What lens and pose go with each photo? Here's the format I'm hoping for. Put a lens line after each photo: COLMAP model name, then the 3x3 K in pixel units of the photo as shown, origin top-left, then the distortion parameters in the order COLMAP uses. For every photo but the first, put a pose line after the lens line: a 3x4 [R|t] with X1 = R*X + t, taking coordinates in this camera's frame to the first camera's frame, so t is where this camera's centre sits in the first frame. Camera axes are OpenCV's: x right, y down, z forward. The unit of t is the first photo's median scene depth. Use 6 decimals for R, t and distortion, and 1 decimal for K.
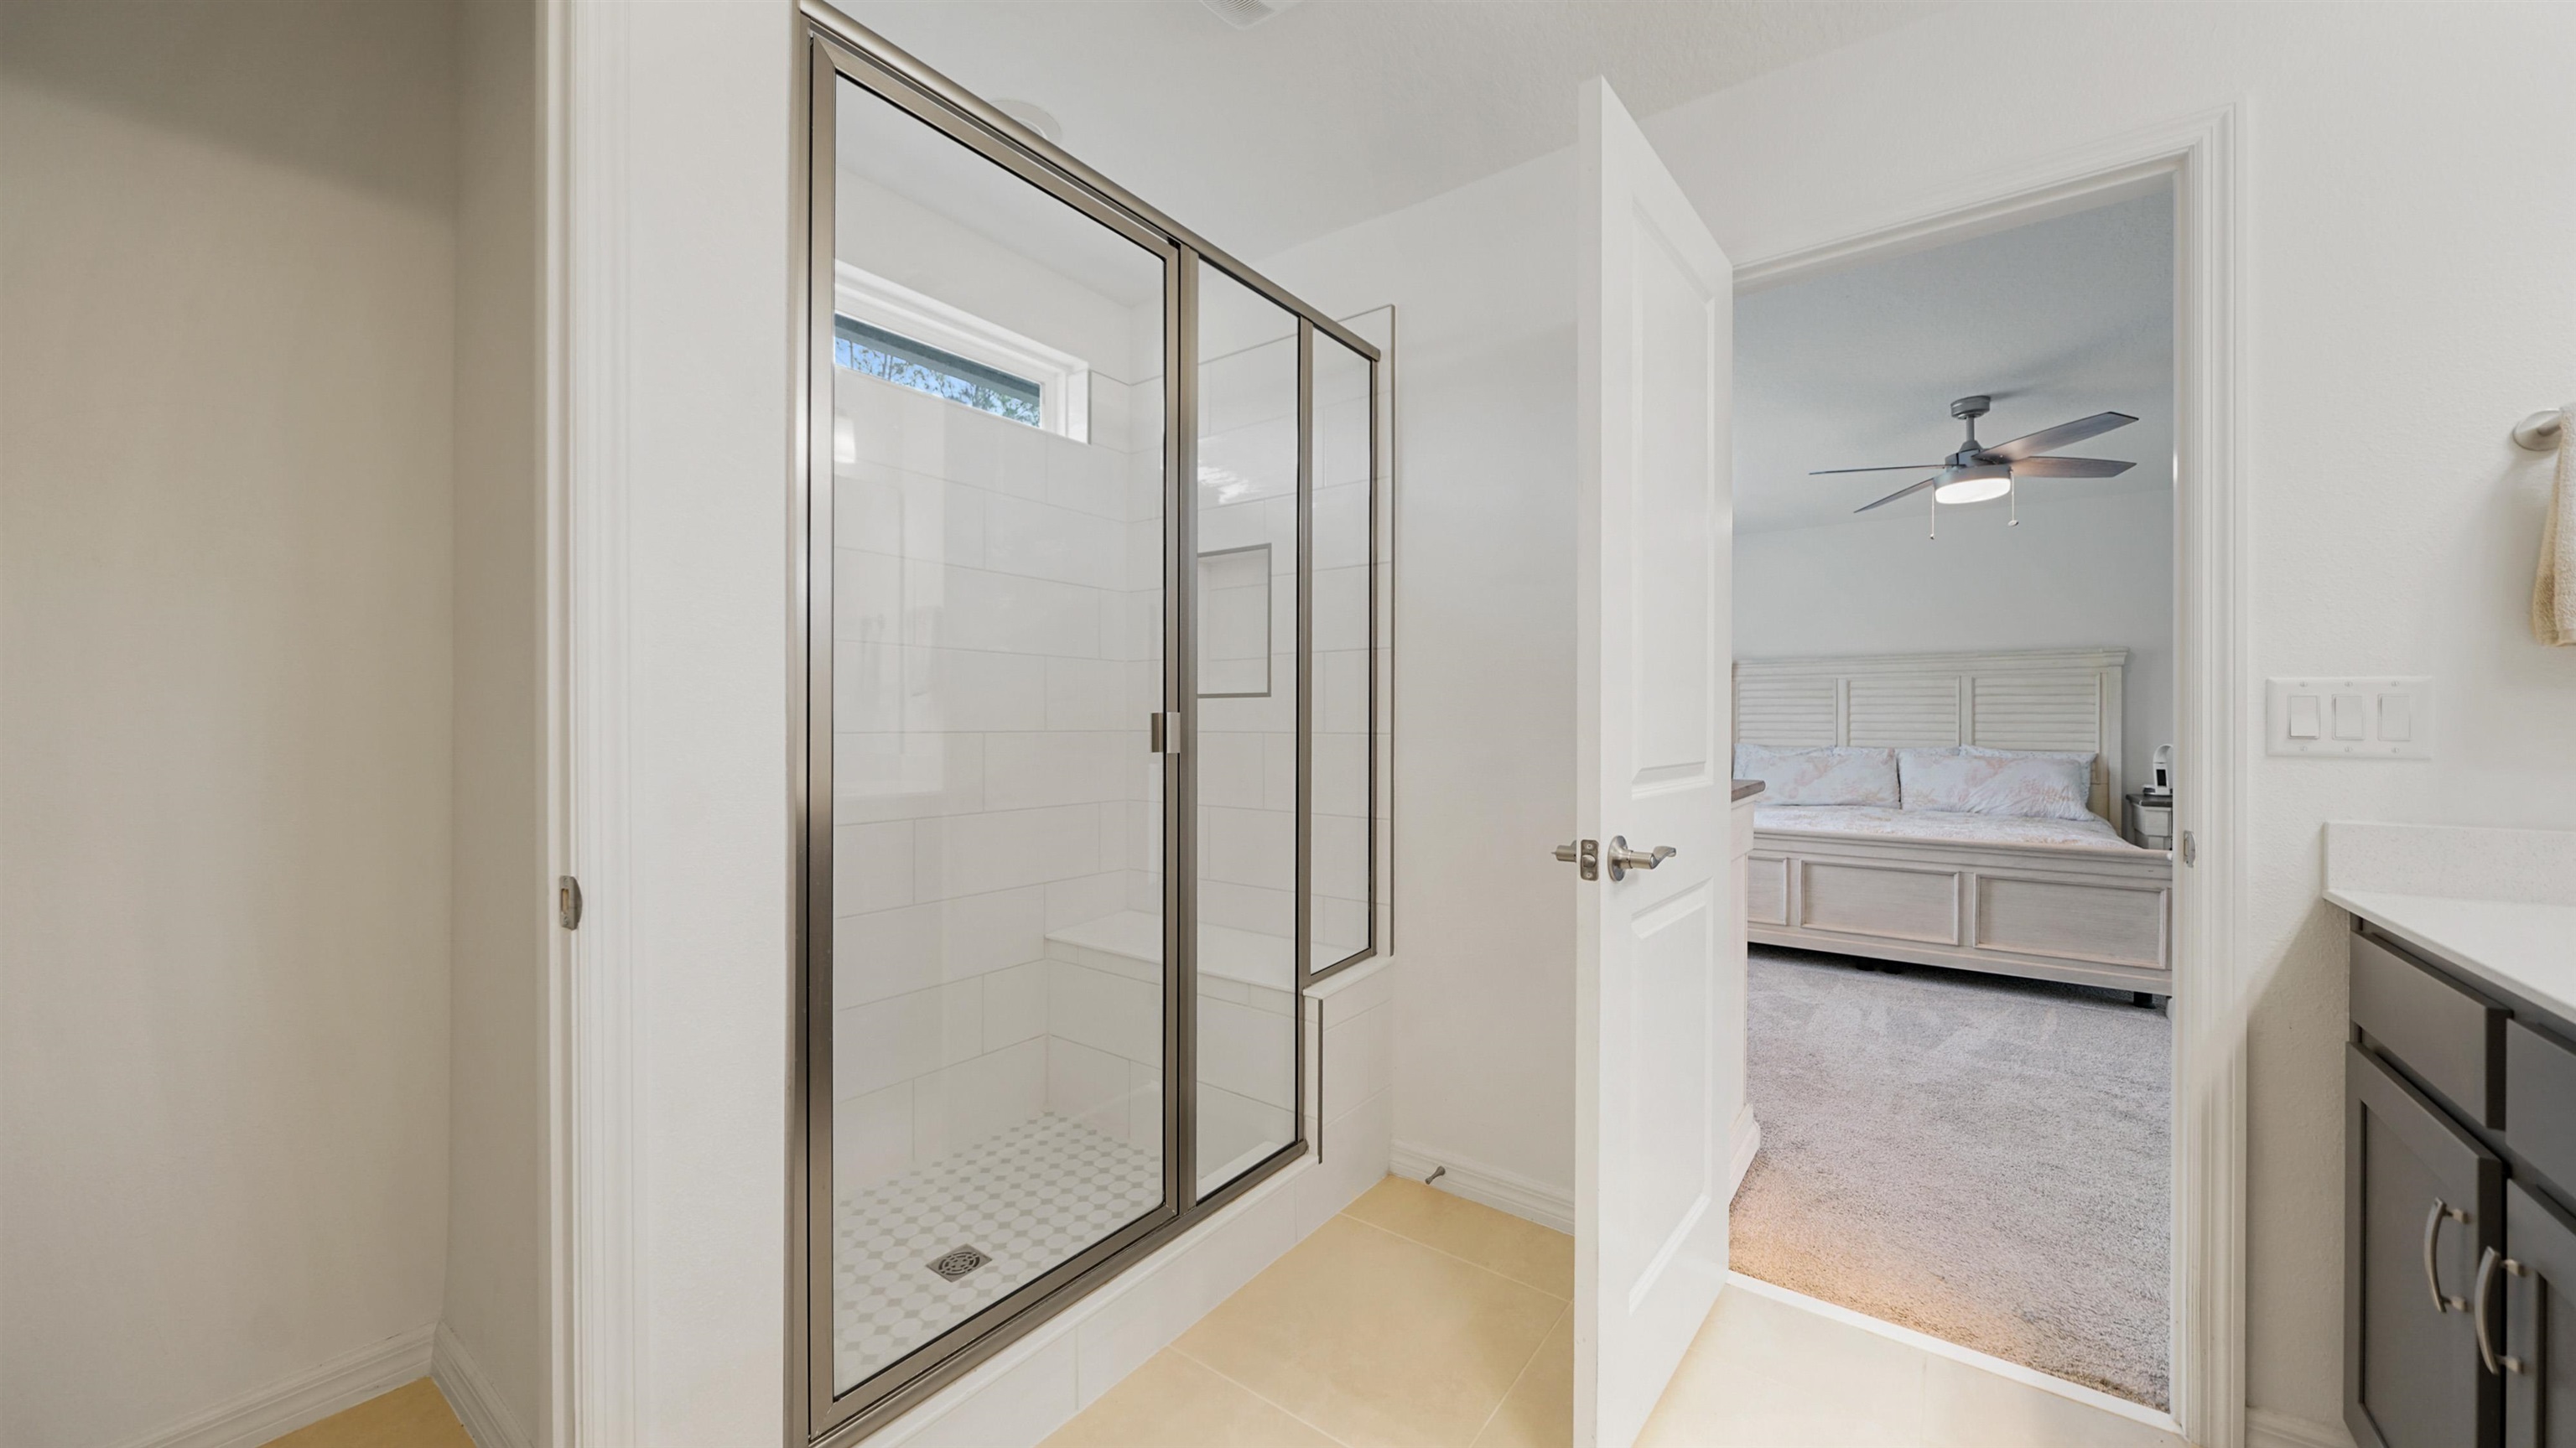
lens RADIAL K [[914.3, 0, 1301.8], [0, 914.3, 725.6], [0, 0, 1]] dist [-0.000109, -0.002028]
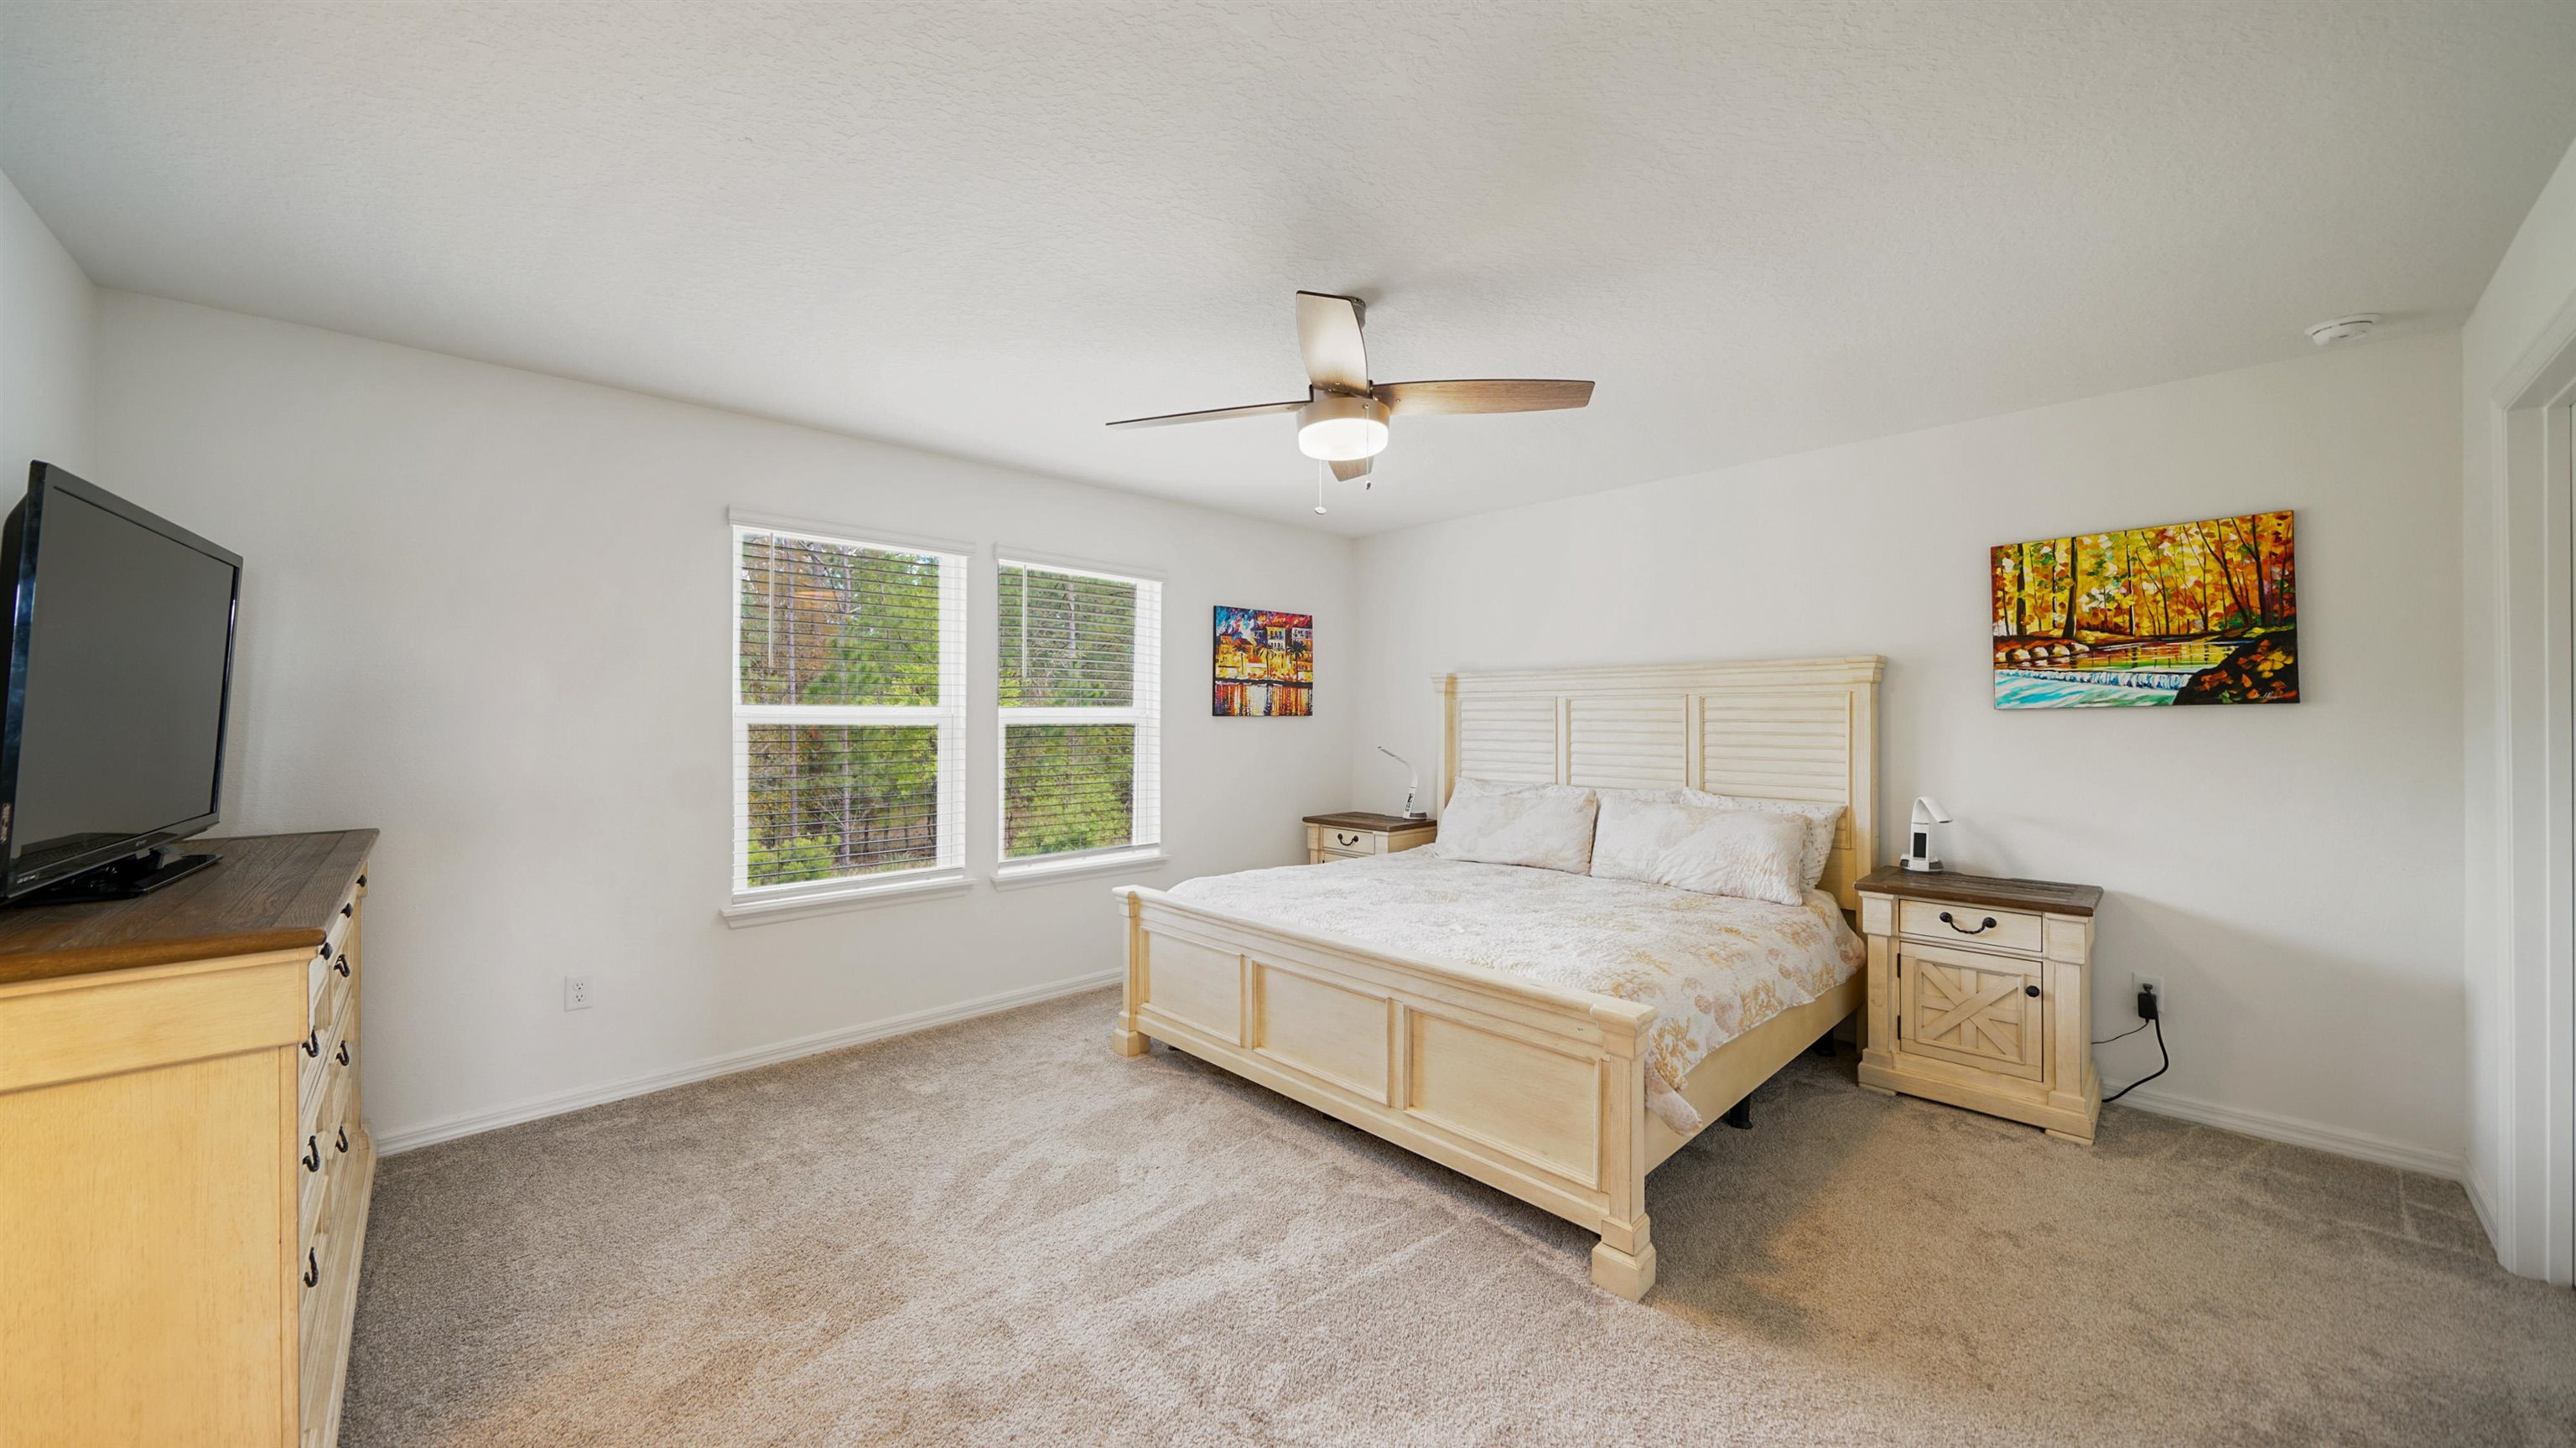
lens RADIAL K [[914.3, 0, 1284.5], [0, 914.3, 712.7], [0, 0, 1]] dist [-0.000109, -0.002028]
pose [[0.985374, -0.001509, -0.170397, 0.817296], [0.000235, 0.999972, -0.007494, -0.052185], [0.170403, 0.007344, 0.985347, 0.335484]]
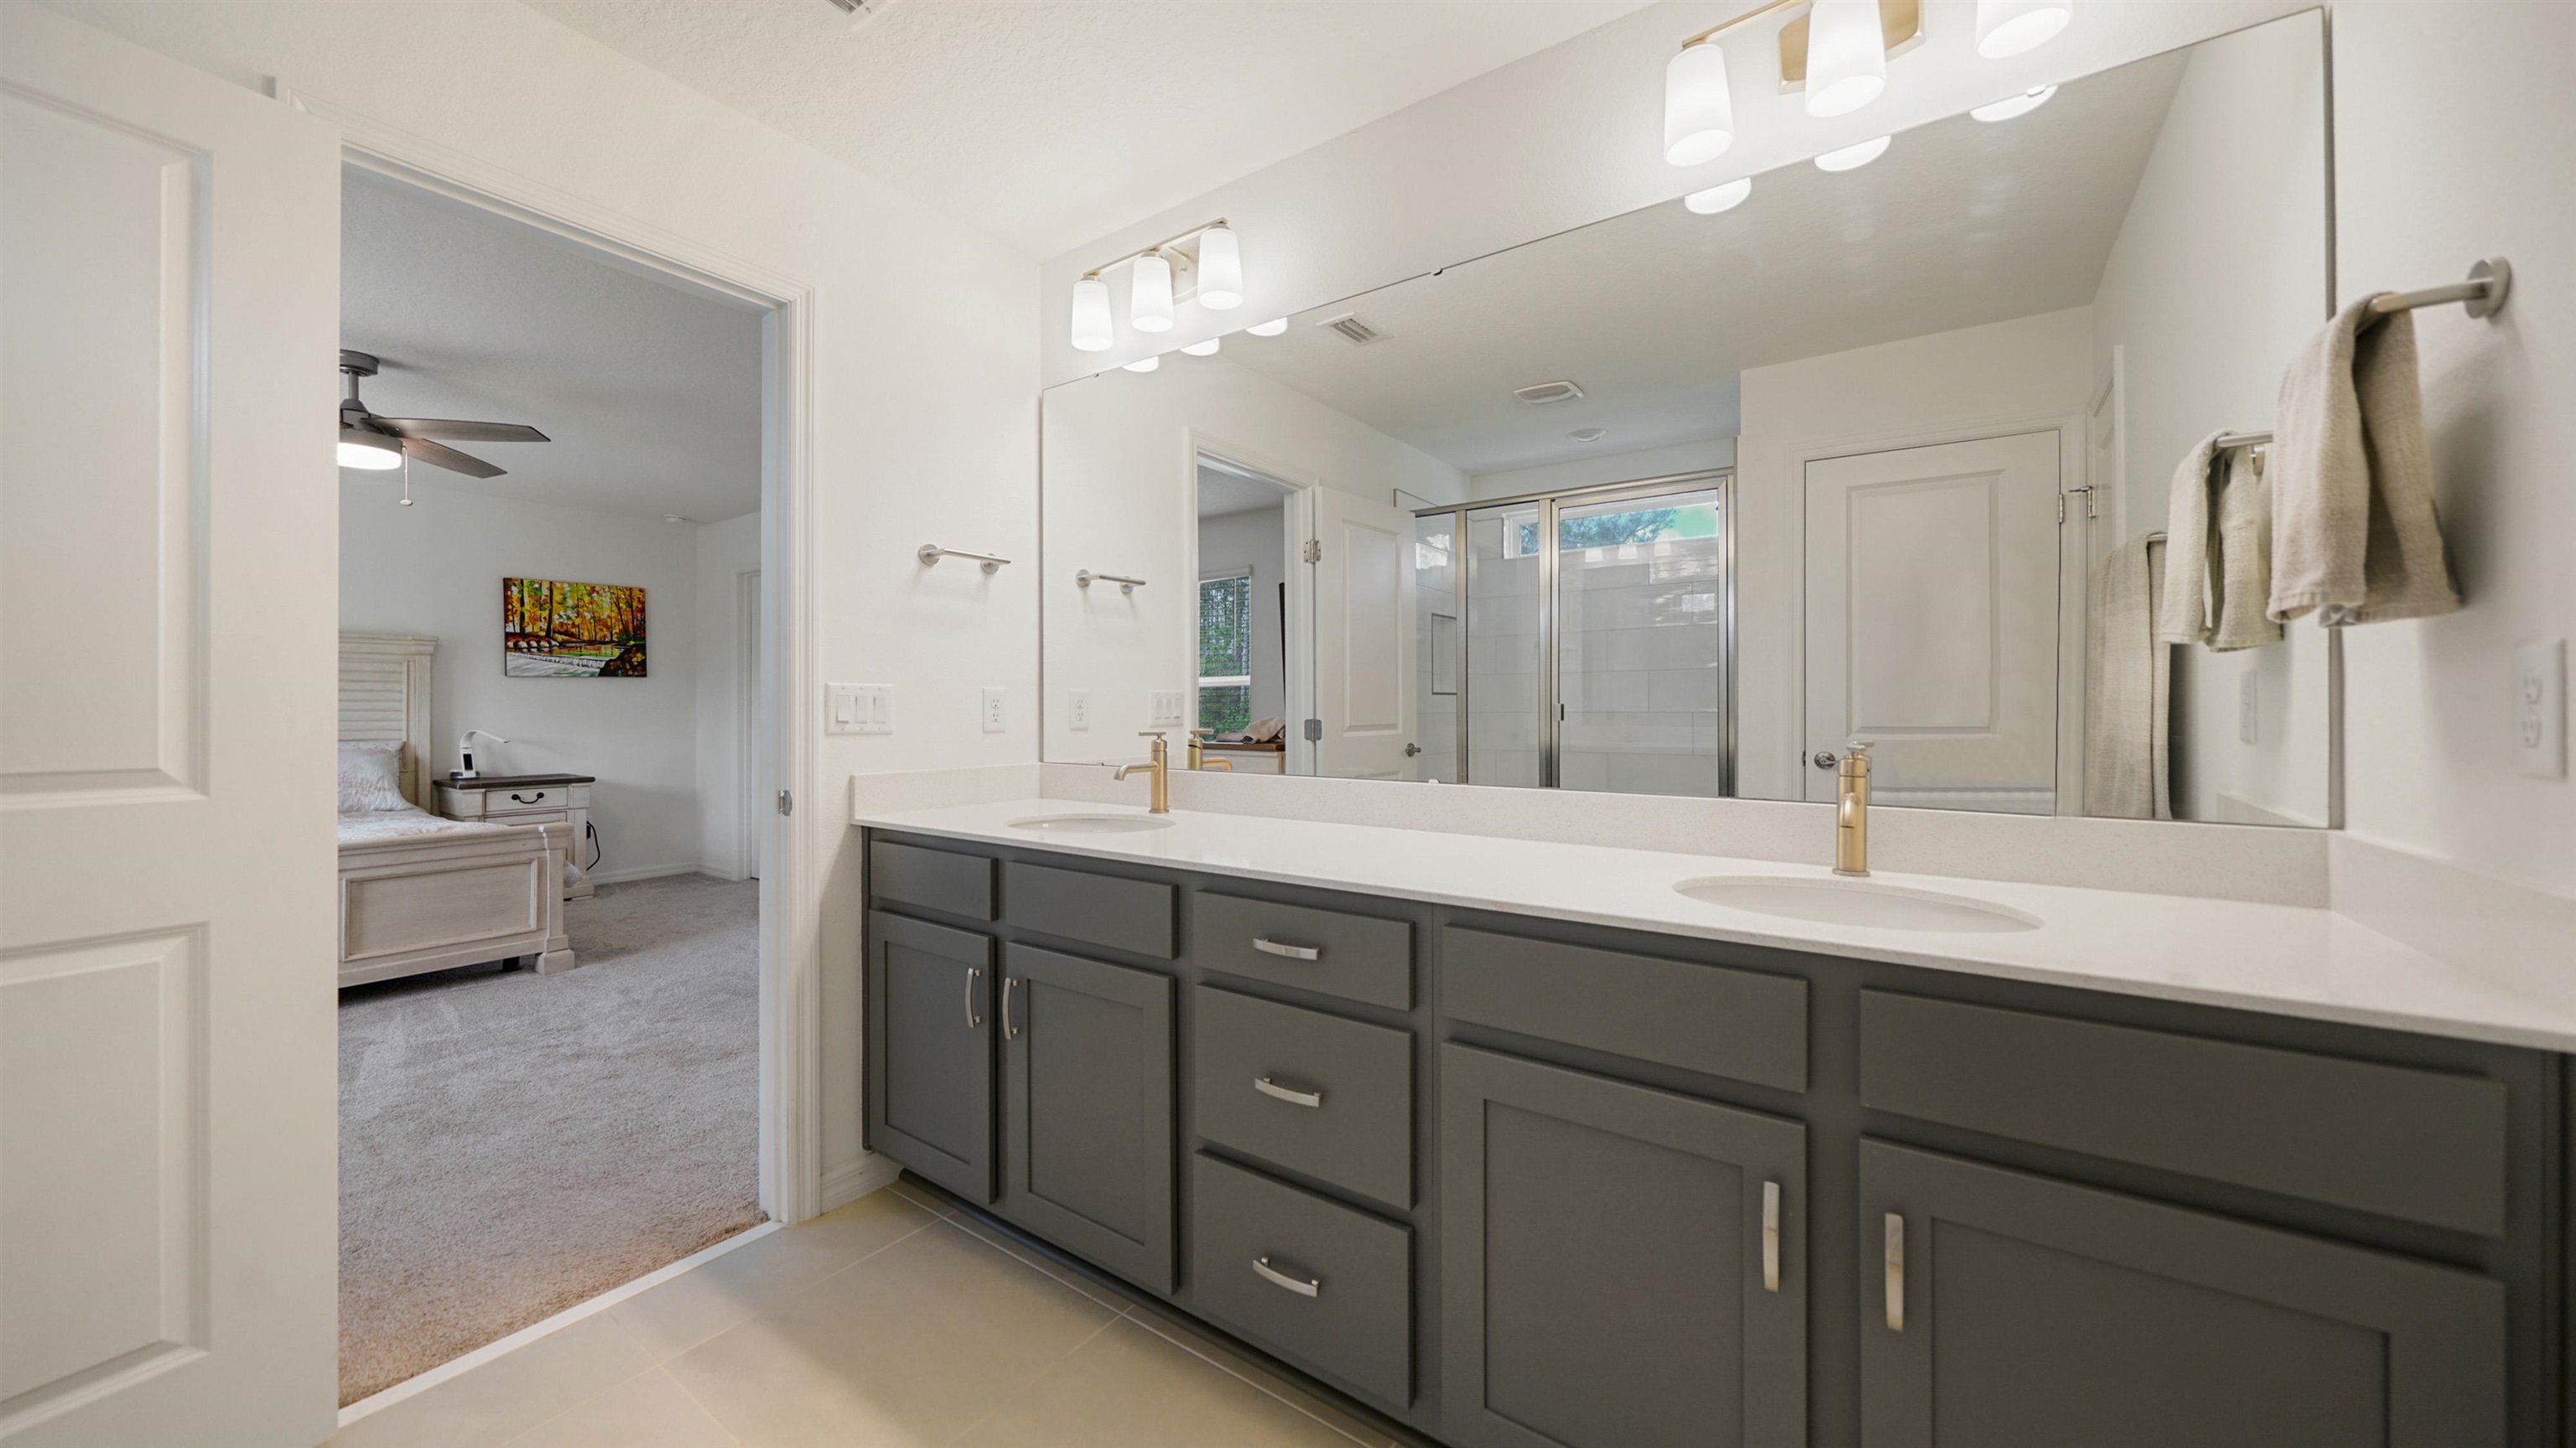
lens RADIAL K [[914.3, 0, 1243.9], [0, 914.3, 709.8], [0, 0, 1]] dist [-0.000109, -0.002028]
pose [[0.008400, -0.001492, 0.999964, -0.165875], [0.003937, 0.999991, 0.001459, -0.002450], [-0.999957, 0.003925, 0.008406, 0.114276]]
